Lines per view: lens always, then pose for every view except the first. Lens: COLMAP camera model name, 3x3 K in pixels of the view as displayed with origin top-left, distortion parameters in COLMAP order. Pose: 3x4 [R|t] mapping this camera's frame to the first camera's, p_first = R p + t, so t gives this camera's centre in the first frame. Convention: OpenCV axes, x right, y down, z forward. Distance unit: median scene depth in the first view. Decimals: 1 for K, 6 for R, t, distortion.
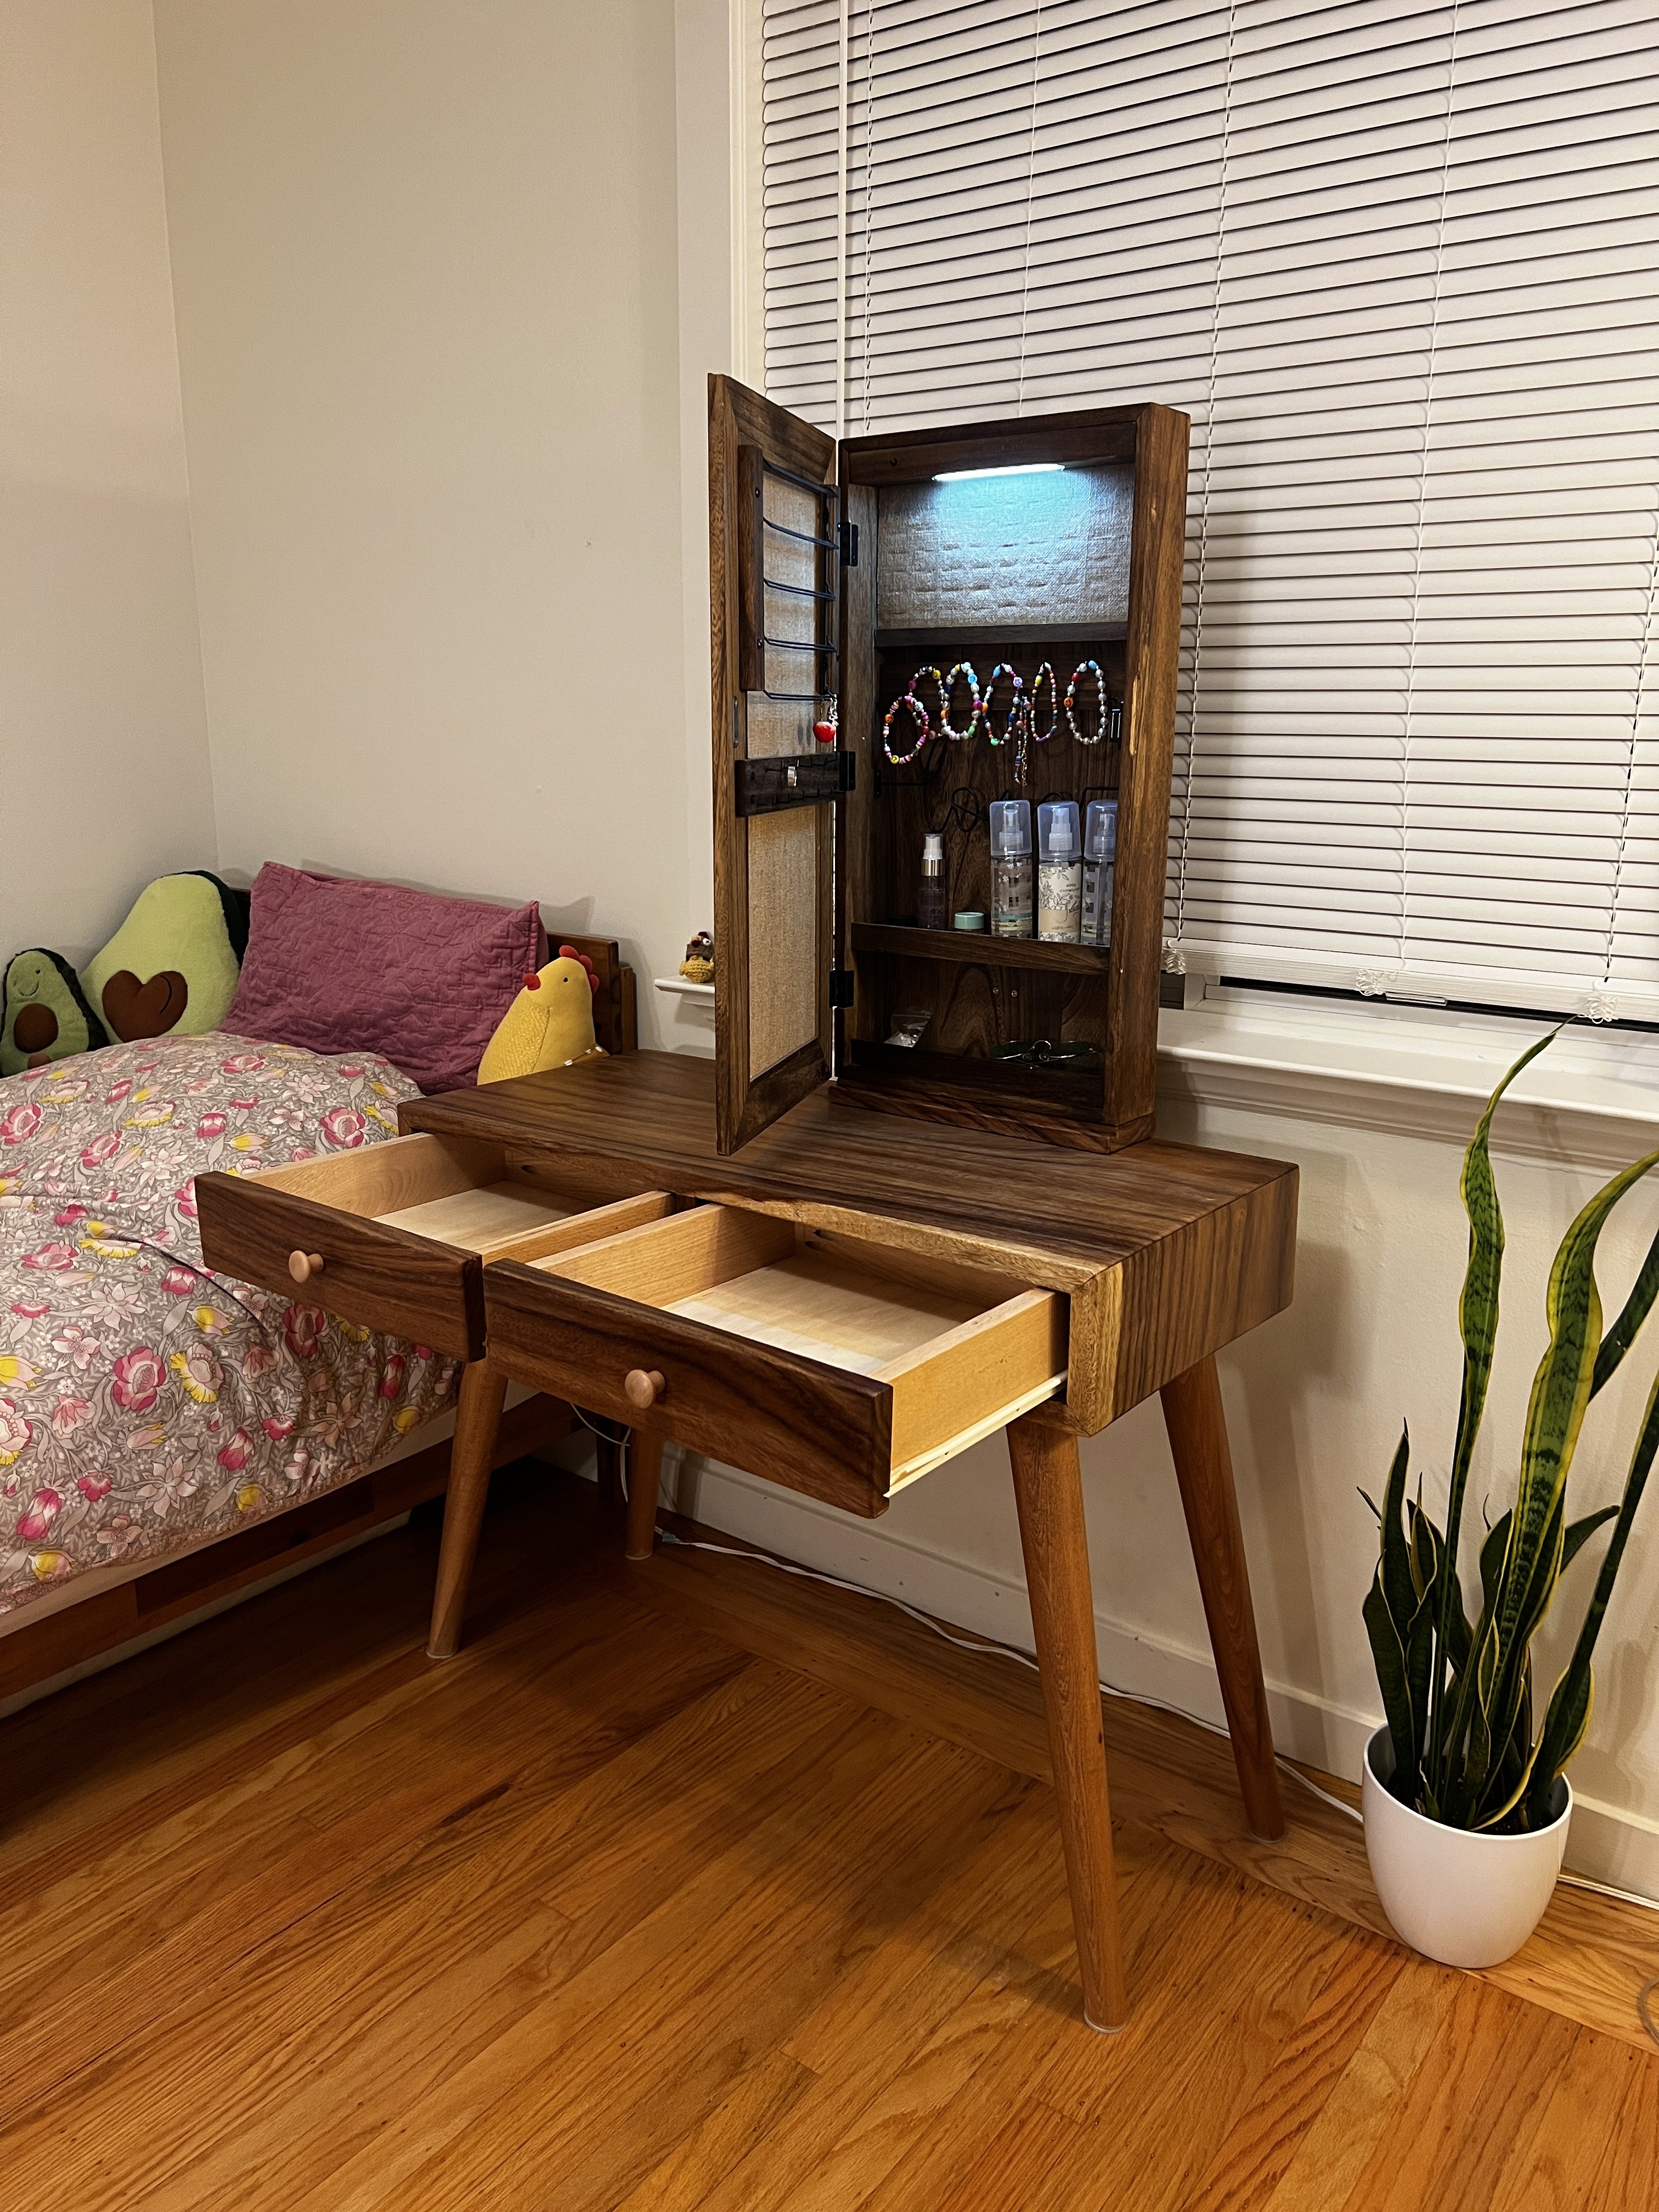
lens RADIAL K [[1689.7, 0, 843.1], [0, 1689.7, 1083.9], [0, 0, 1]] dist [0.033459, -0.044638]
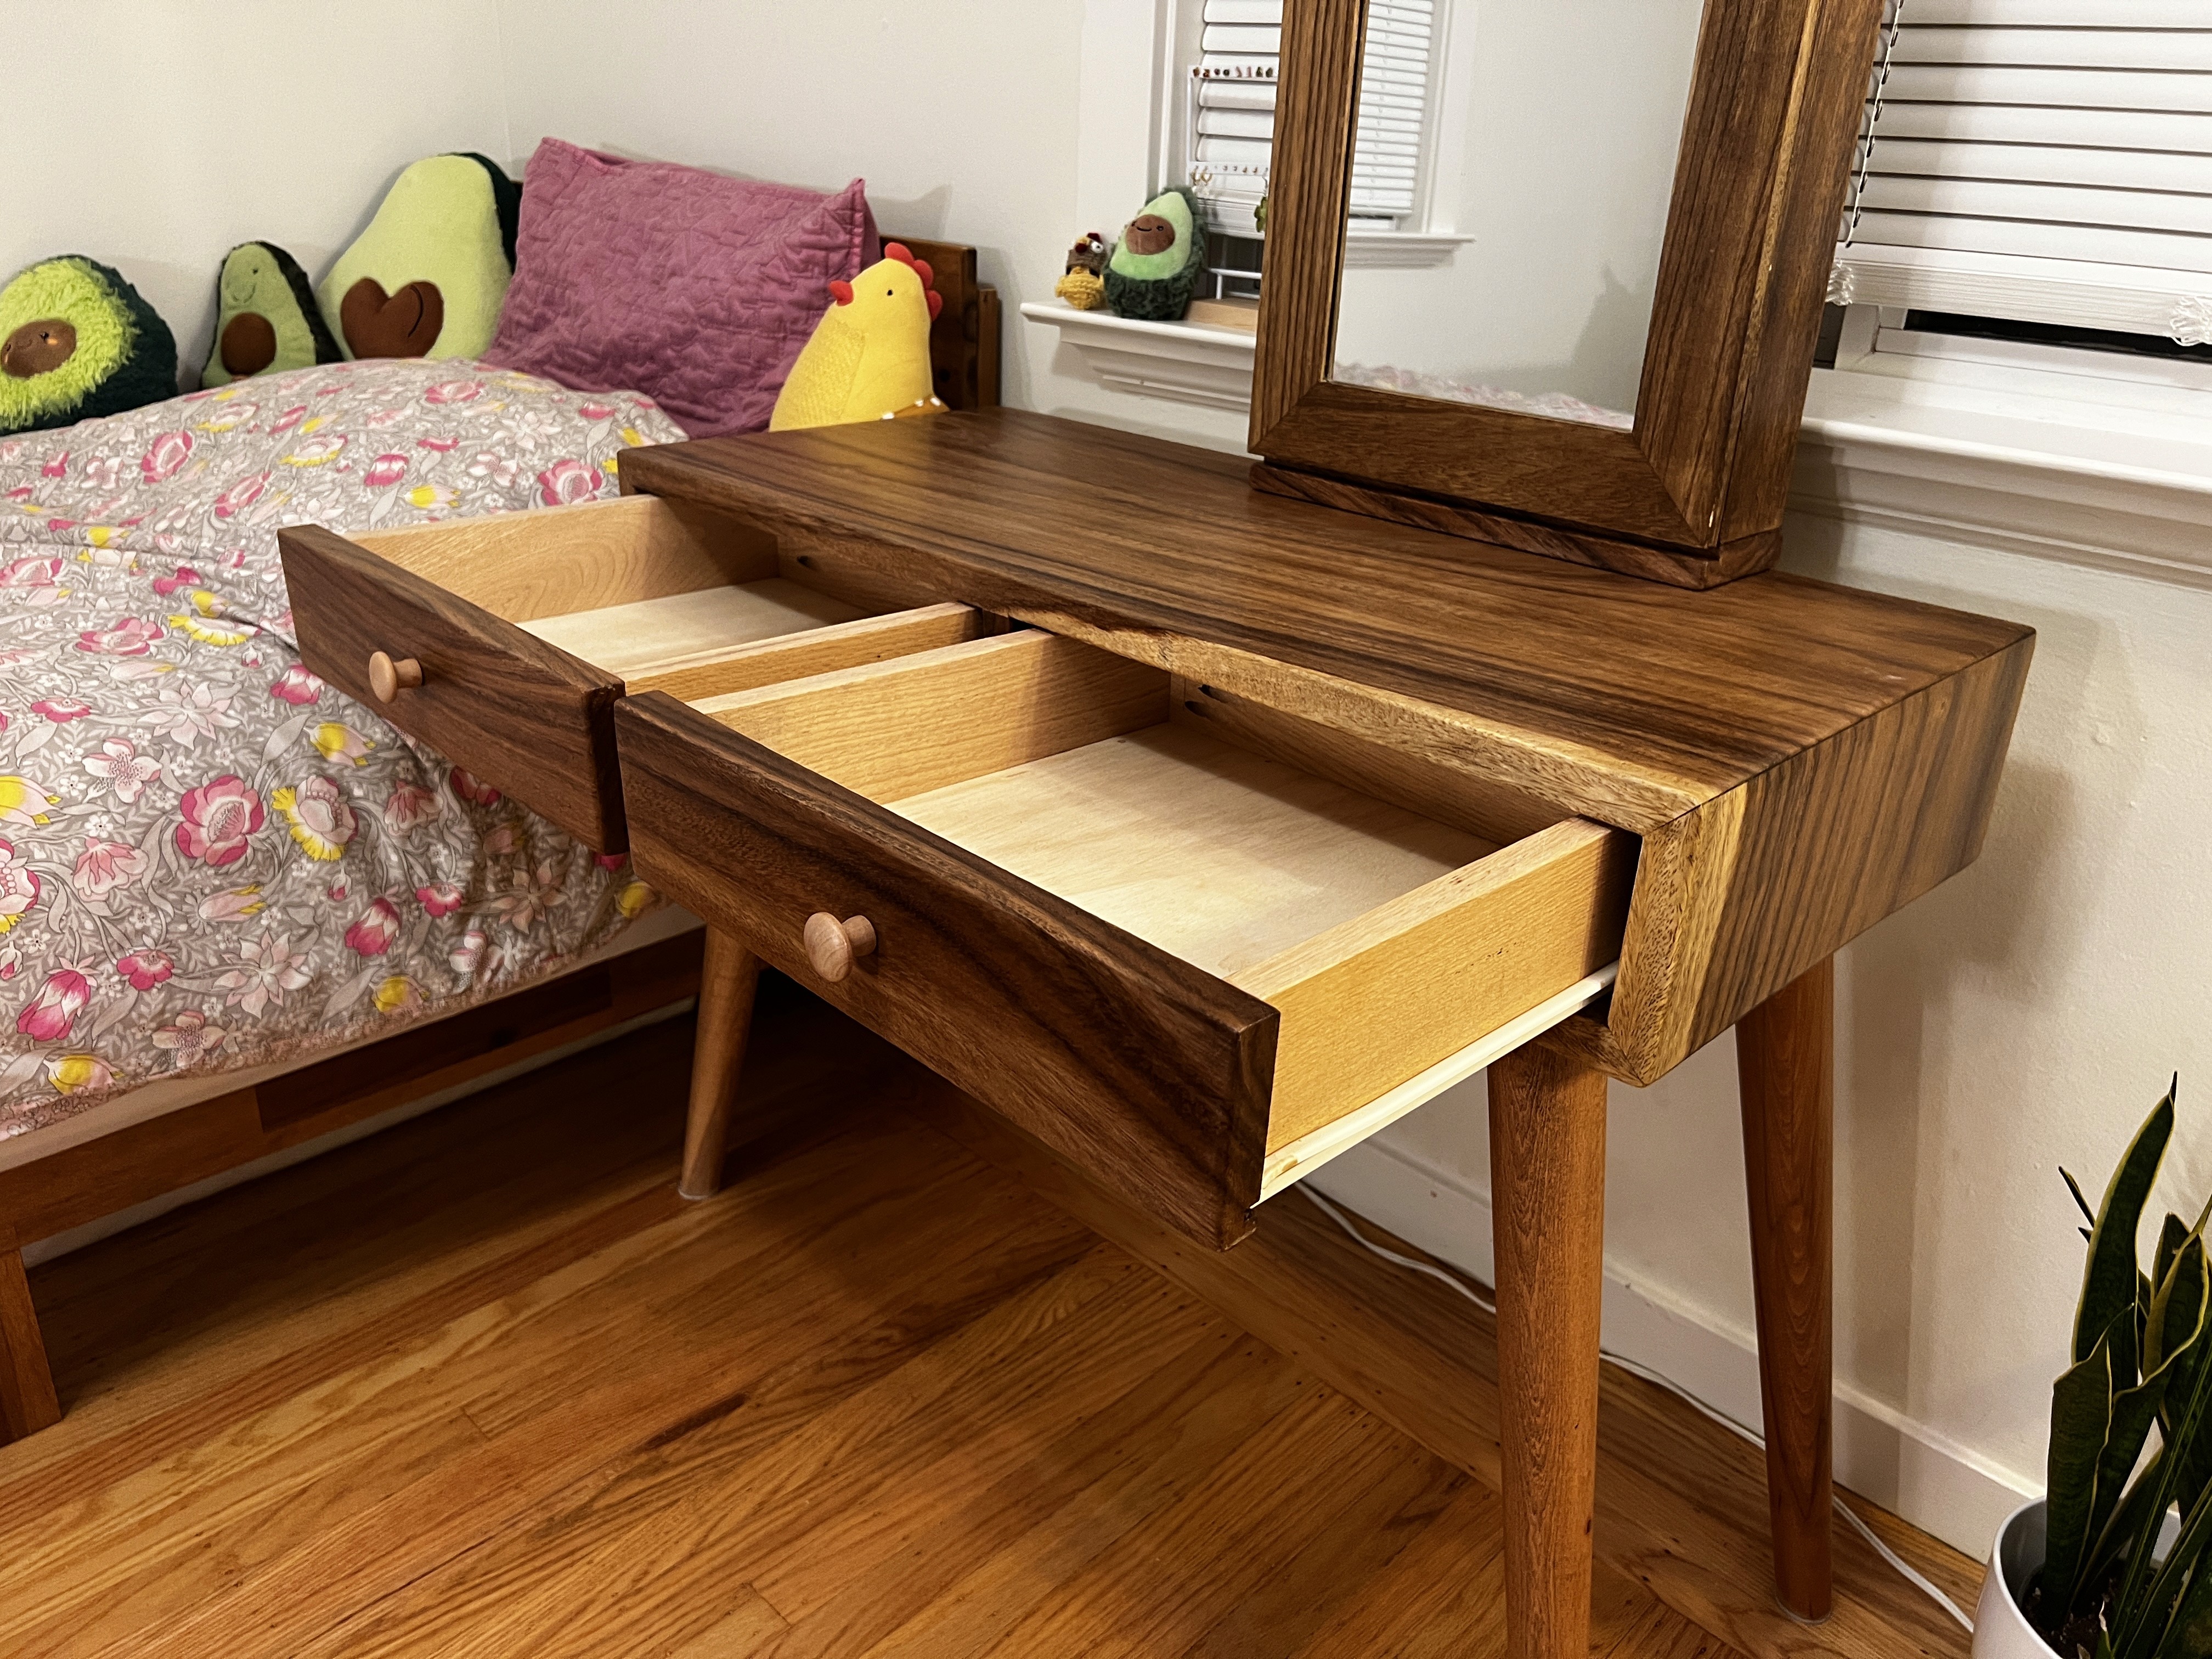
lens RADIAL K [[1689.7, 0, 1103.1], [0, 1689.7, 829.9], [0, 0, 1]] dist [0.033459, -0.044638]
pose [[0.990747, 0.082739, -0.107583, 0.018629], [-0.062273, 0.981450, 0.181322, 0.028833], [0.120589, -0.172945, 0.977521, 0.368399]]
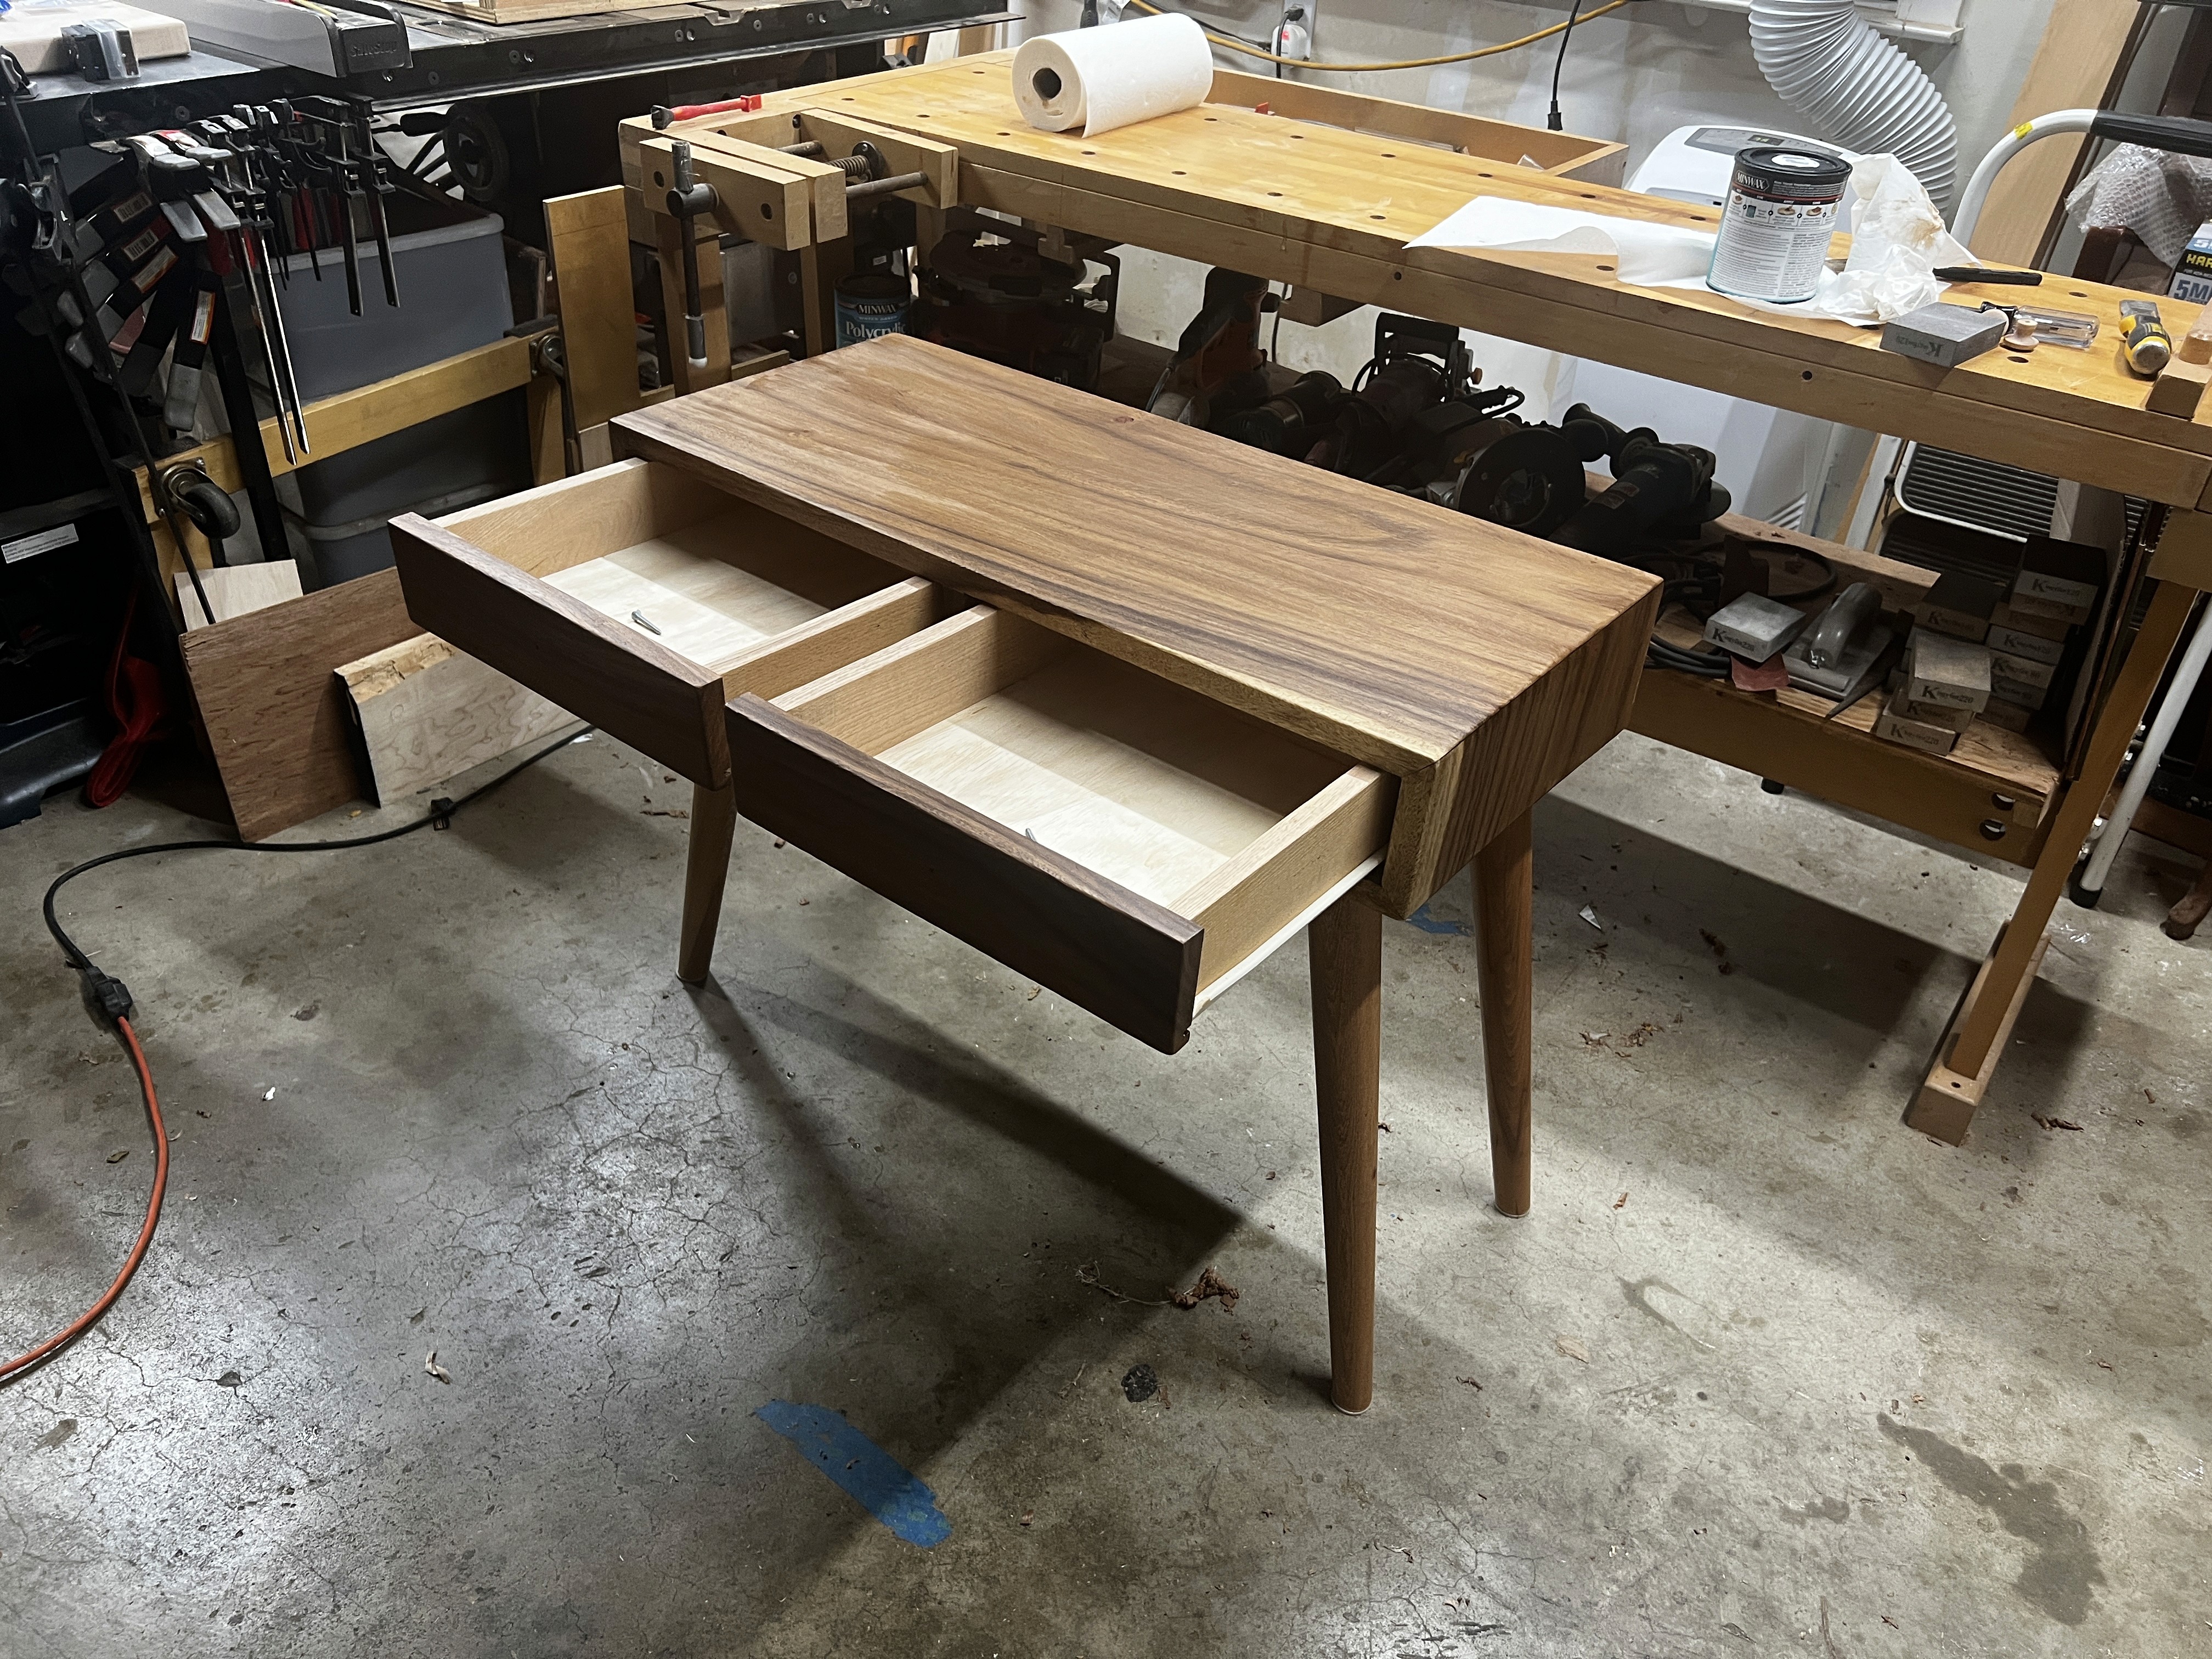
lens RADIAL K [[1689.7, 0, 1098.5], [0, 1689.7, 867.6], [0, 0, 1]] dist [0.033459, -0.044638]
pose [[0.999145, 0.035894, 0.020501, -0.030665], [-0.040996, 0.923957, 0.380294, -0.128137], [-0.005292, -0.380809, 0.924638, 0.143537]]
